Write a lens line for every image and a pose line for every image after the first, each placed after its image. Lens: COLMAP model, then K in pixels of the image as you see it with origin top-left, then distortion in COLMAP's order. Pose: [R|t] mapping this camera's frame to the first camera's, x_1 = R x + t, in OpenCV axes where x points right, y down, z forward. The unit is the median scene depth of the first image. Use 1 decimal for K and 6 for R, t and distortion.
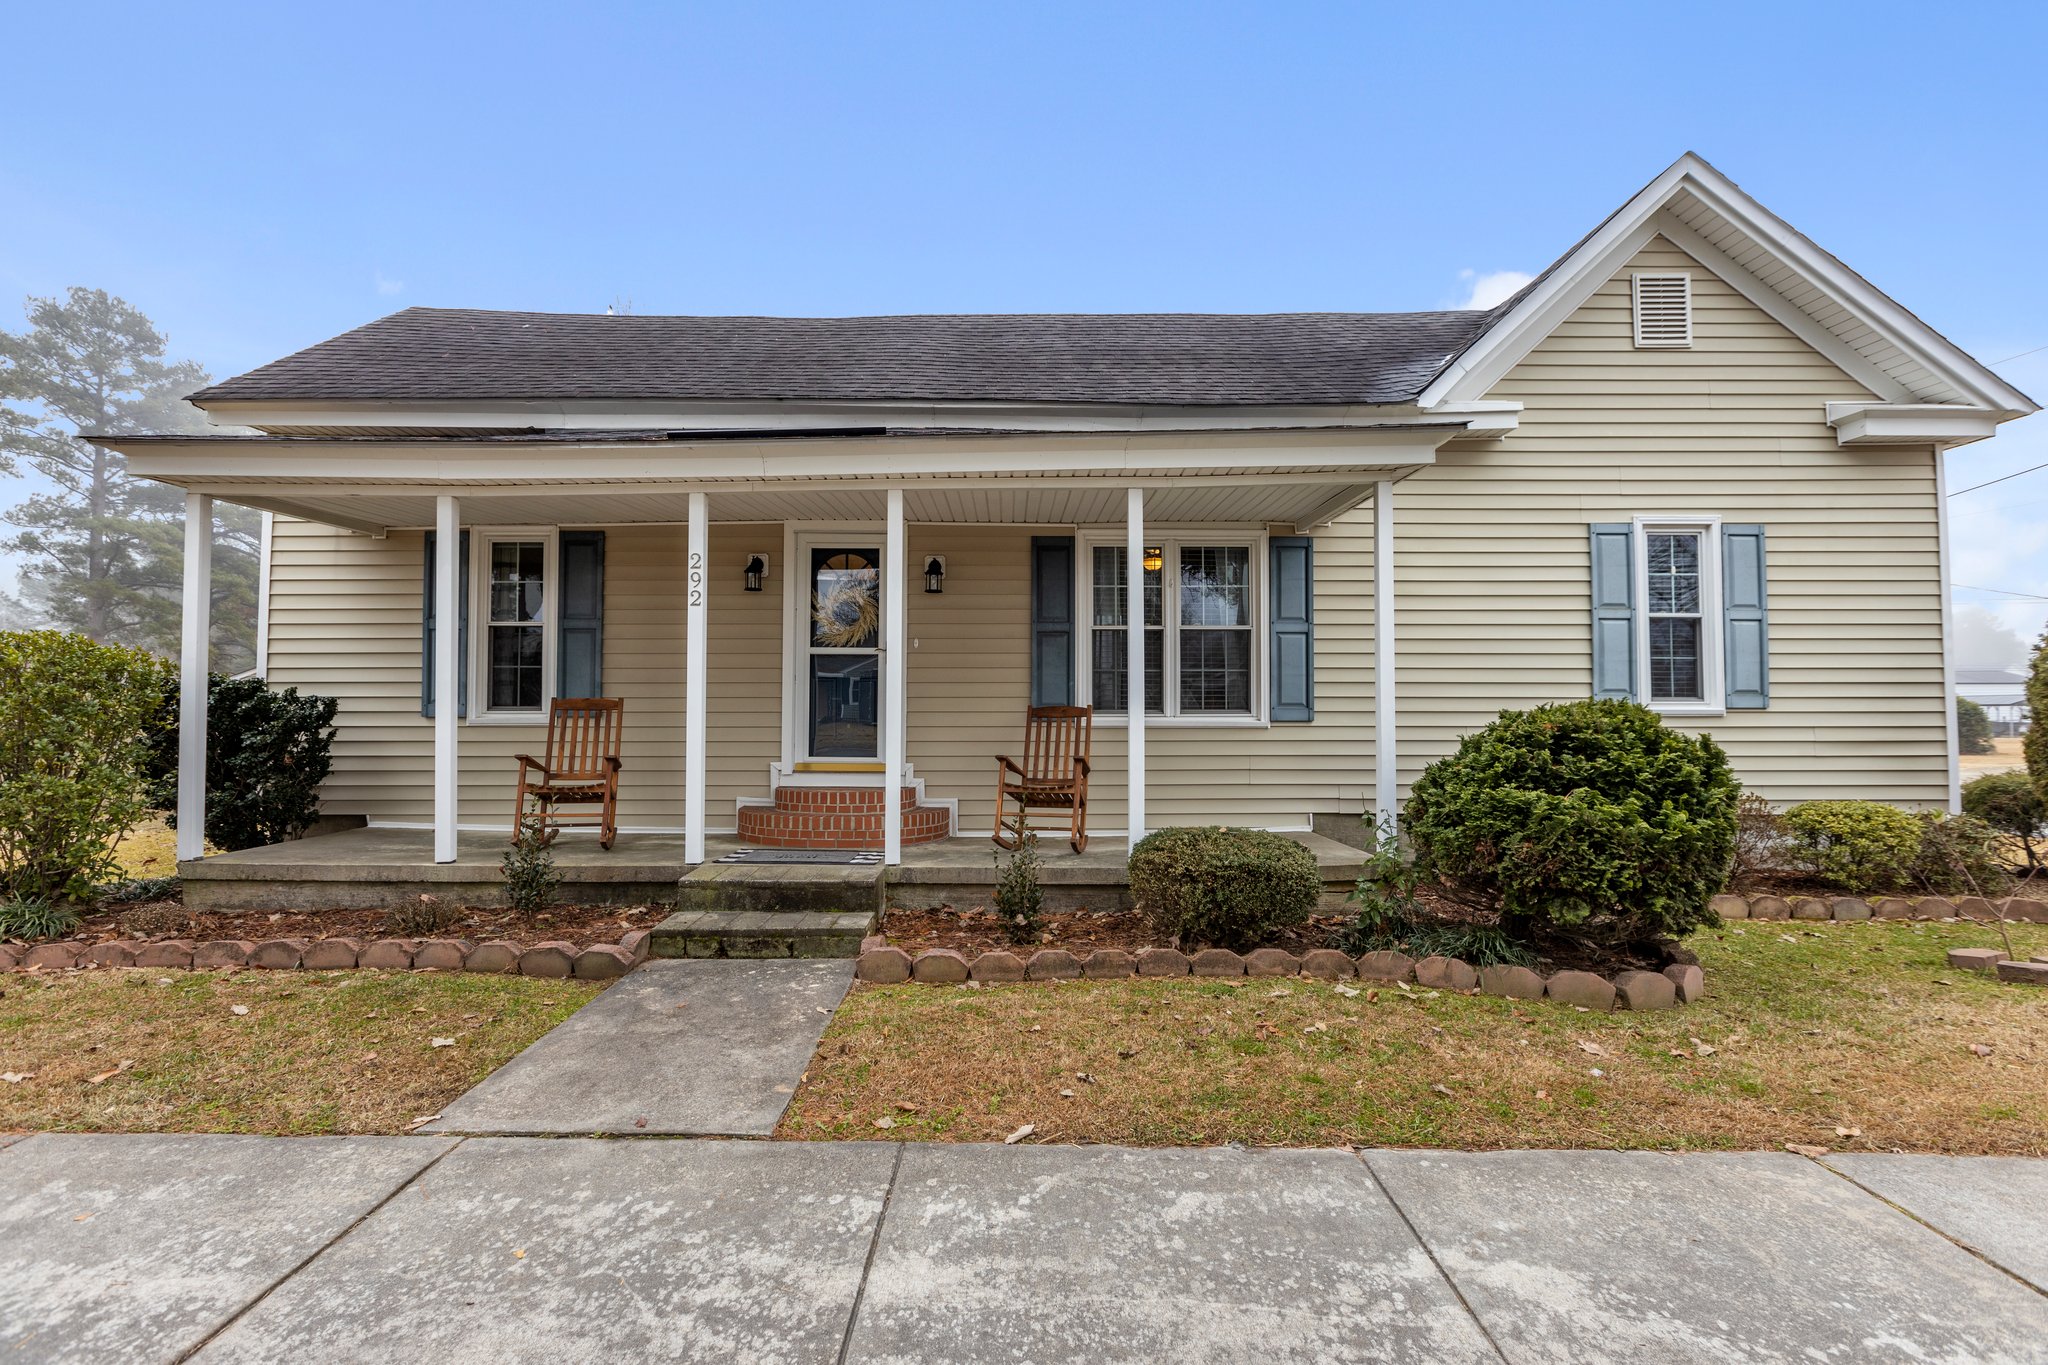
lens RADIAL K [[910.1, 0, 1026.4], [0, 910.1, 672.2], [0, 0, 1]] dist [0.008916, -0.003173]
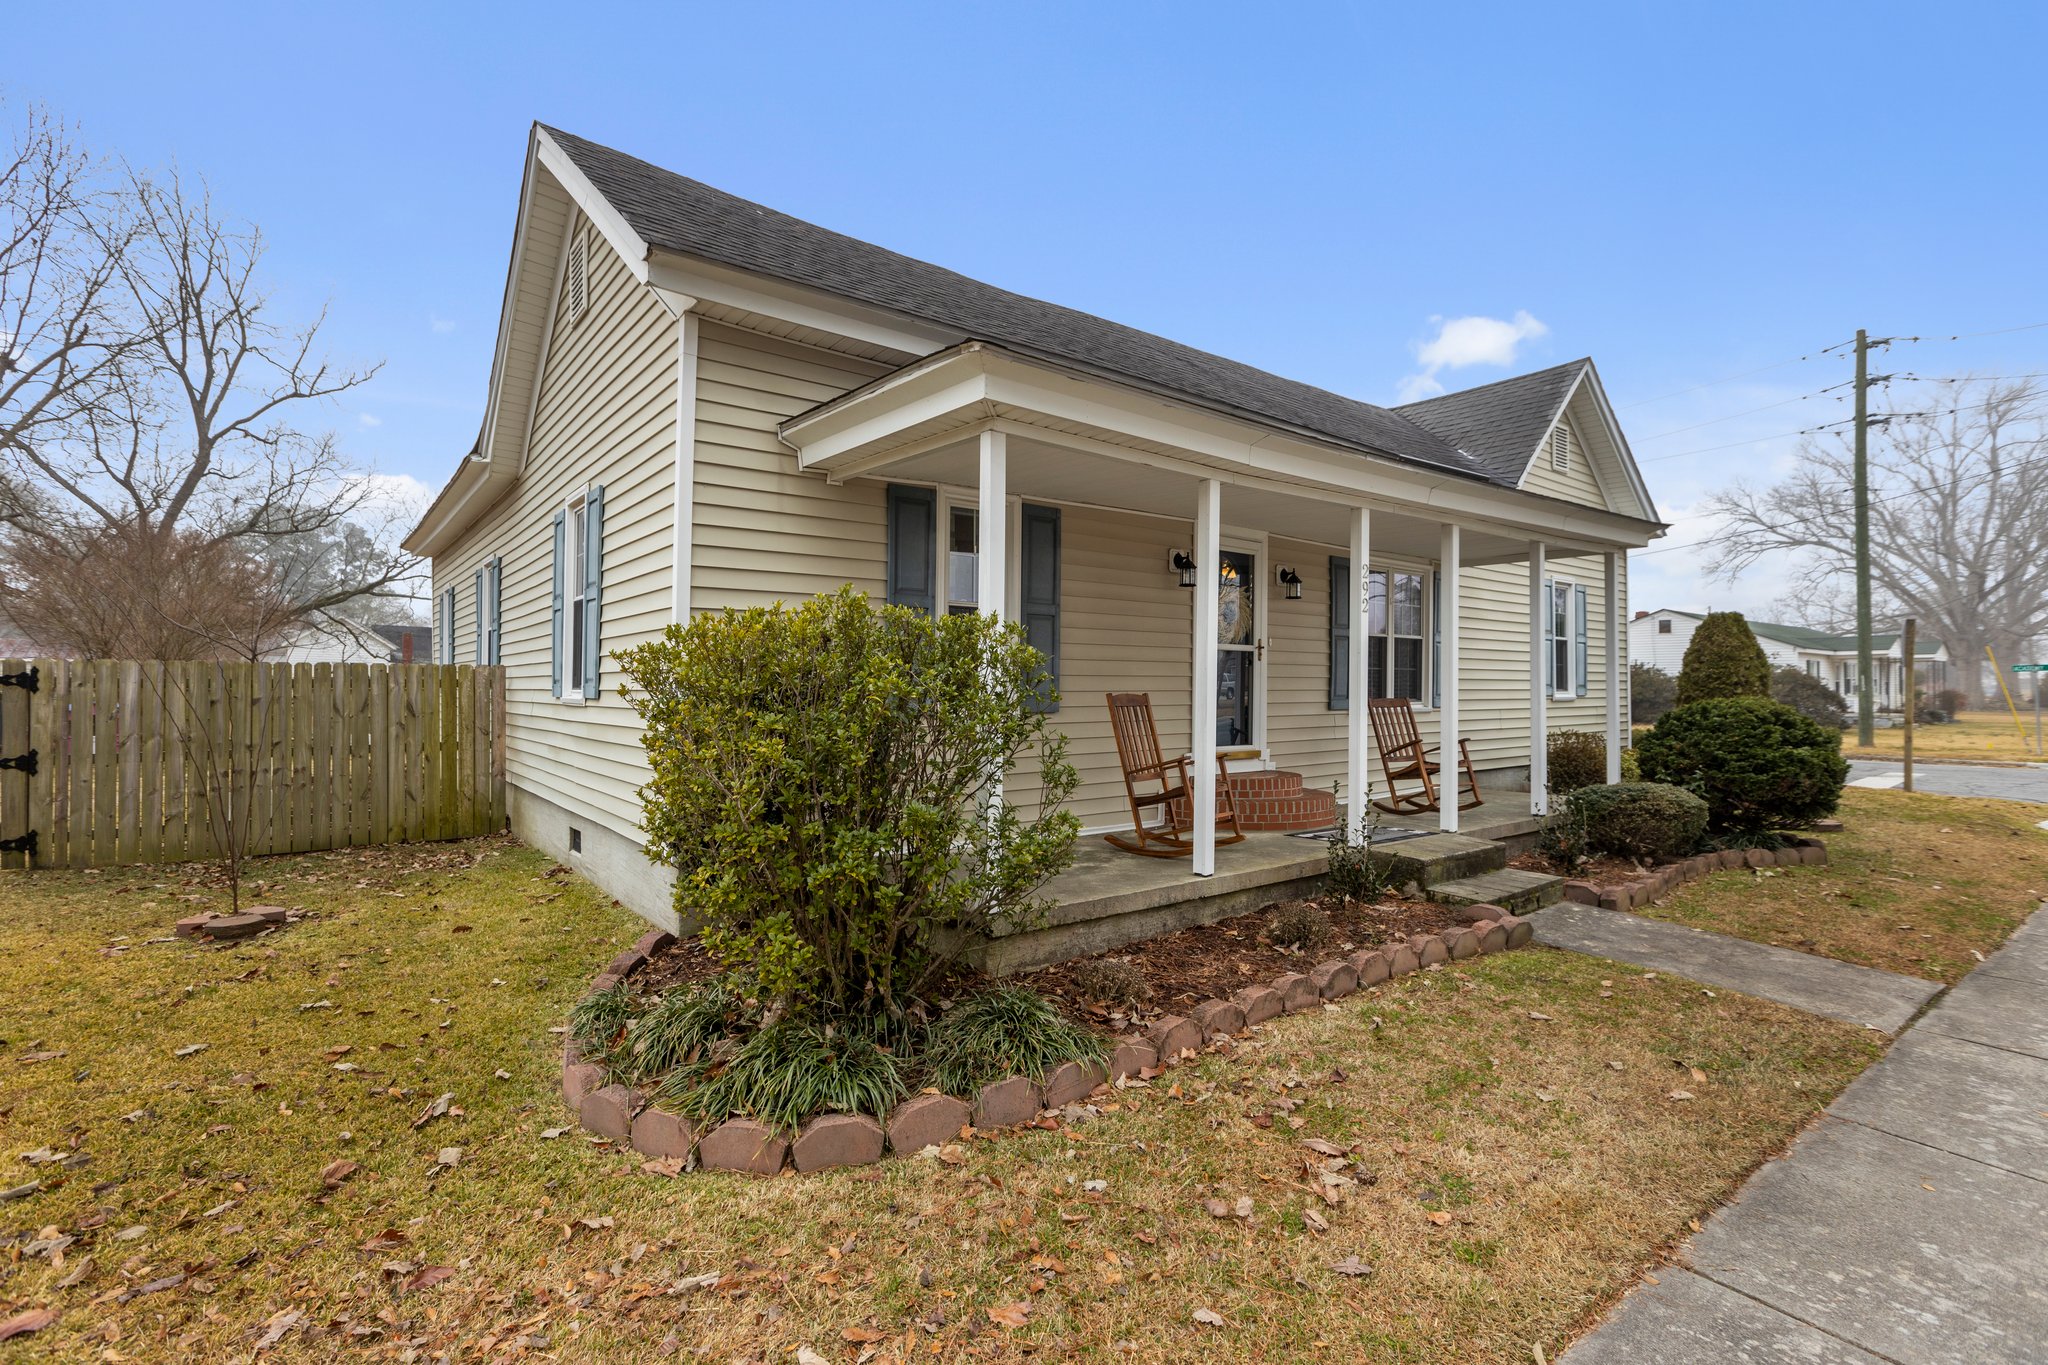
lens RADIAL K [[910.1, 0, 1018.6], [0, 910.1, 665.4], [0, 0, 1]] dist [0.008916, -0.003173]
pose [[0.800235, 0.015521, 0.599486, -1.086453], [-0.028773, 0.999507, 0.012530, -0.008881], [-0.598996, -0.027275, 0.800287, 0.306345]]
